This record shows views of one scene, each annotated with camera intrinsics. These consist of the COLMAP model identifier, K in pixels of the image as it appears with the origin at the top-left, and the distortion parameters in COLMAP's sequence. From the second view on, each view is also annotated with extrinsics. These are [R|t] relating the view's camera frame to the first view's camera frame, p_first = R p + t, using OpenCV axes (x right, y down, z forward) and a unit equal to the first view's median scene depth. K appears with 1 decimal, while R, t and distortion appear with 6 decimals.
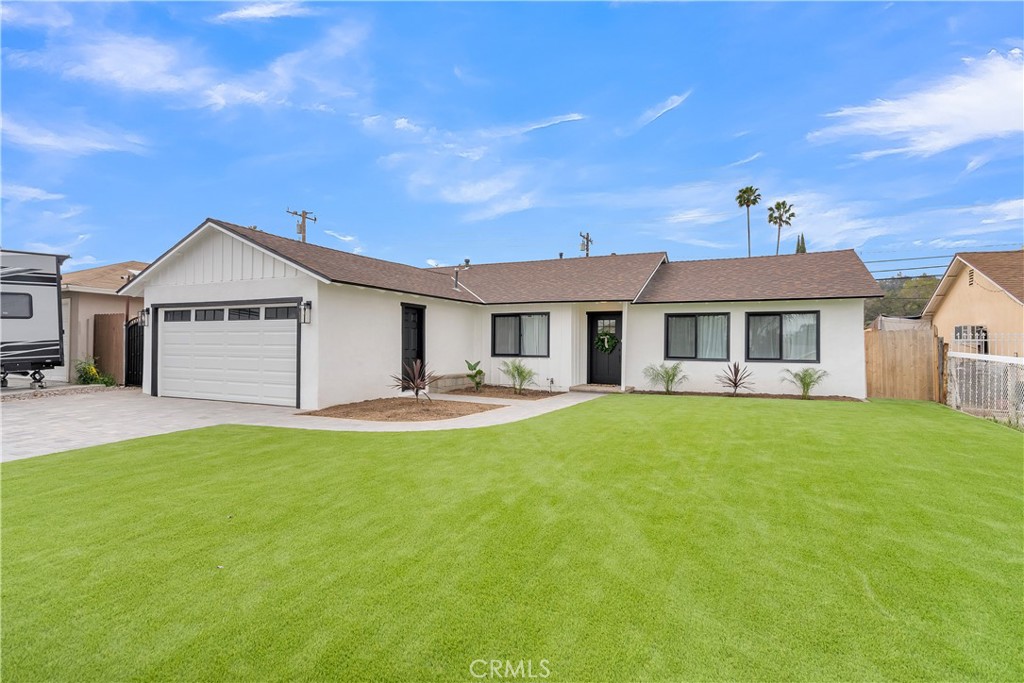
lens RADIAL K [[534.2, 0, 512.0], [0, 534.2, 341.5], [0, 0, 1]] dist [0.000811, 0.000491]
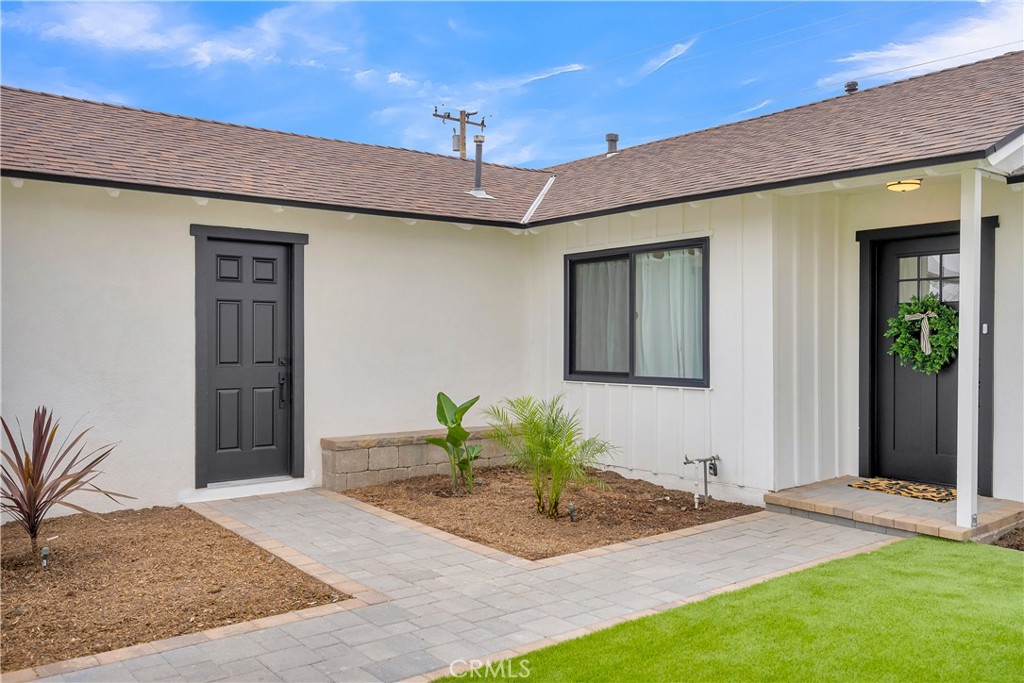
lens RADIAL K [[842.1, 0, 512.0], [0, 842.1, 341.5], [0, 0, 1]] dist [0.003359, 0.002153]
pose [[0.896273, -0.005115, -0.443473, 0.199778], [0.010708, 0.999892, 0.010108, -0.002099], [0.443374, -0.013809, 0.896230, 0.569806]]
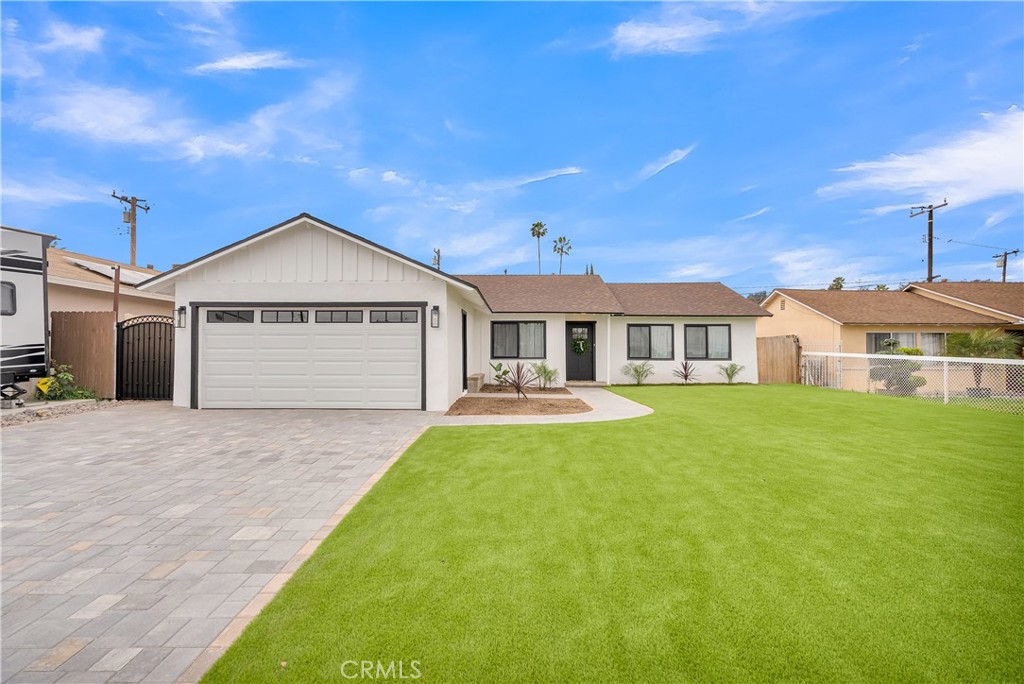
lens RADIAL K [[483.8, 0, 512.0], [0, 483.8, 342.0], [0, 0, 1]] dist [-0.004153, -0.000401]
pose [[0.902752, 0.002554, 0.430155, -0.503481], [0.001573, 0.999956, -0.009238, 0.002152], [-0.430159, 0.009016, 0.902708, 0.070080]]
